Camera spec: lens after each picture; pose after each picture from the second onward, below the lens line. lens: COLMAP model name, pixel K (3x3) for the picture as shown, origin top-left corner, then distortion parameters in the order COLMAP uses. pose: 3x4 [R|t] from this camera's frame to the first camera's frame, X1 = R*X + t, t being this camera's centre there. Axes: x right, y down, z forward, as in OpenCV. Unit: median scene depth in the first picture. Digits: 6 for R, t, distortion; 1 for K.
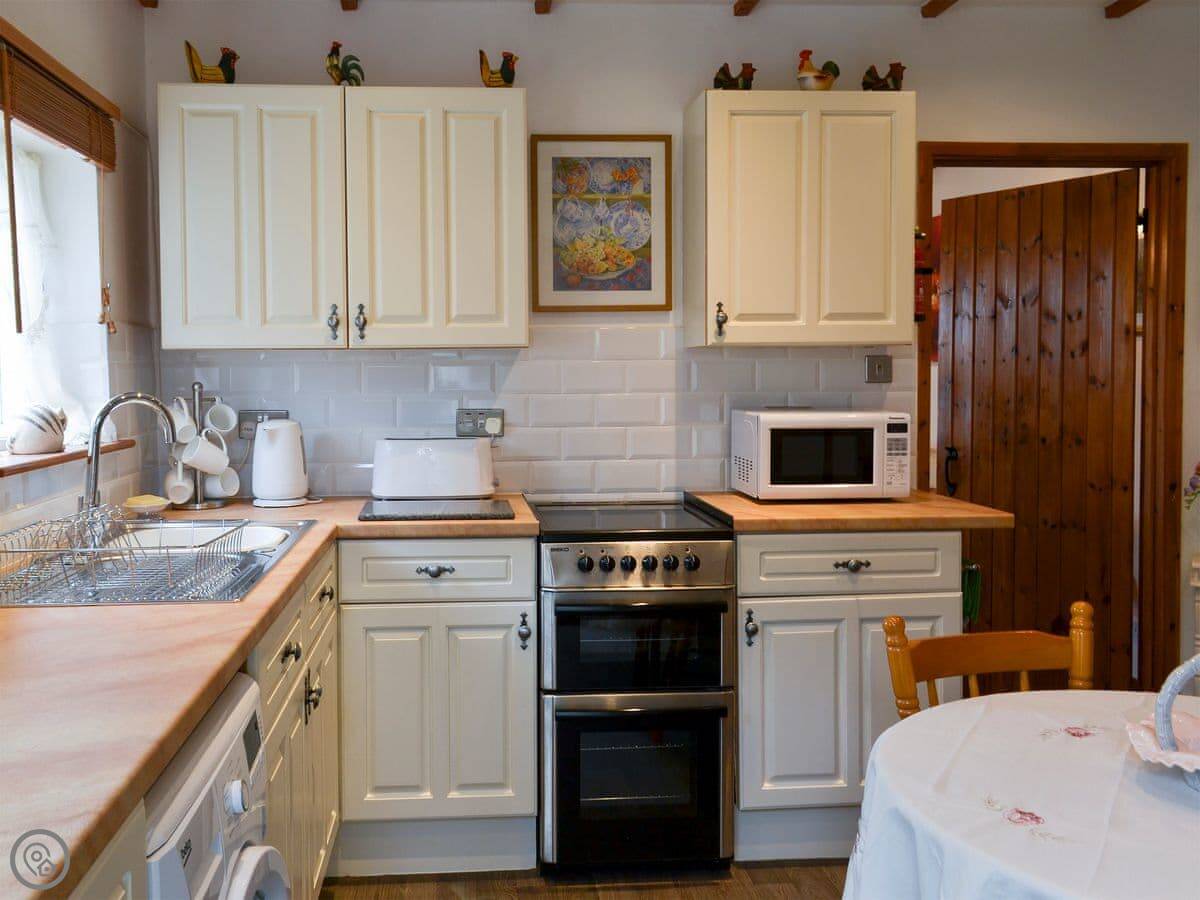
lens RADIAL K [[1128.8, 0, 599.9], [0, 1128.8, 481.6], [0, 0, 1]] dist [0.072548, 0.008509]
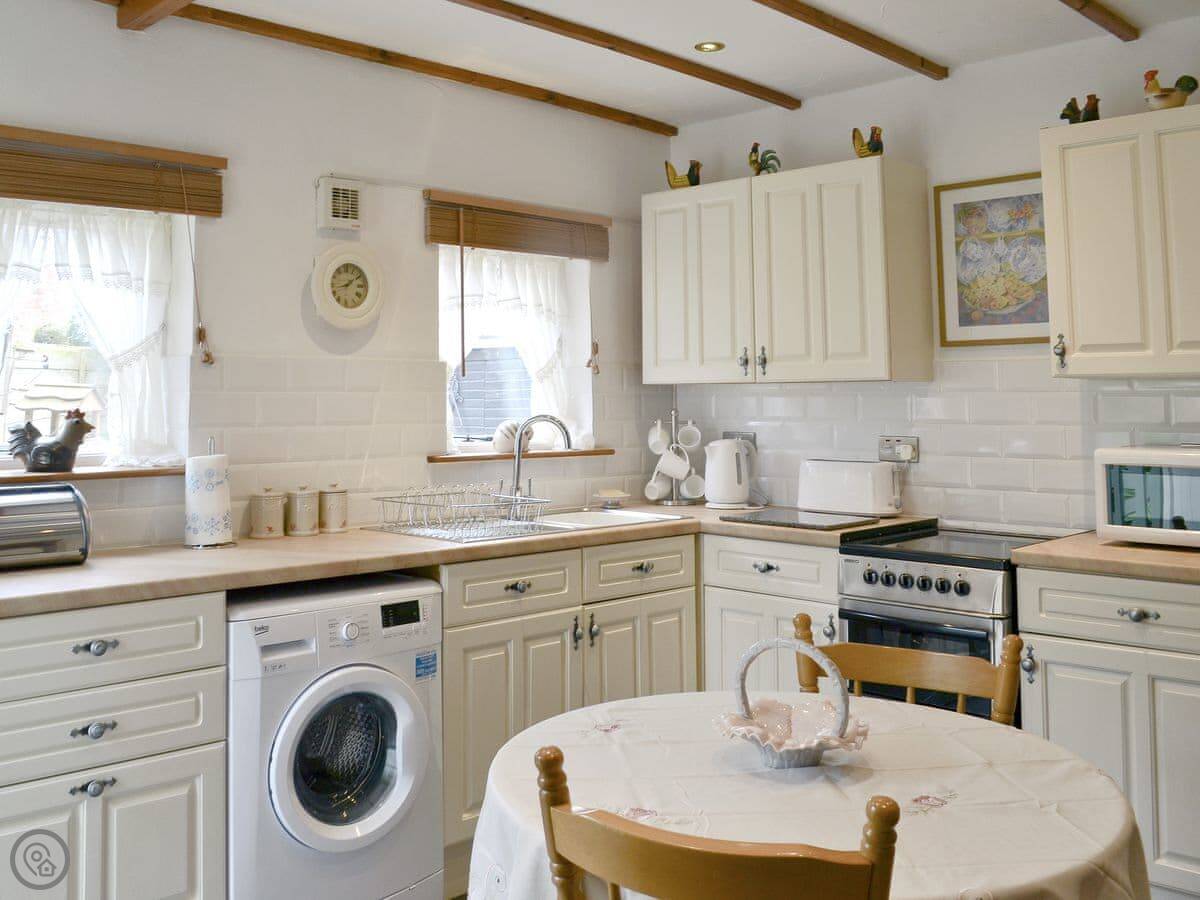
lens RADIAL K [[1175.8, 0, 600.0], [0, 1175.8, 450.0], [0, 0, 1]] dist [-0.002668, -0.001806]
pose [[0.673468, 0.038154, -0.738231, 0.592076], [-0.078442, 0.996717, -0.020047, -0.005864], [0.735042, 0.071409, 0.674250, 0.022813]]
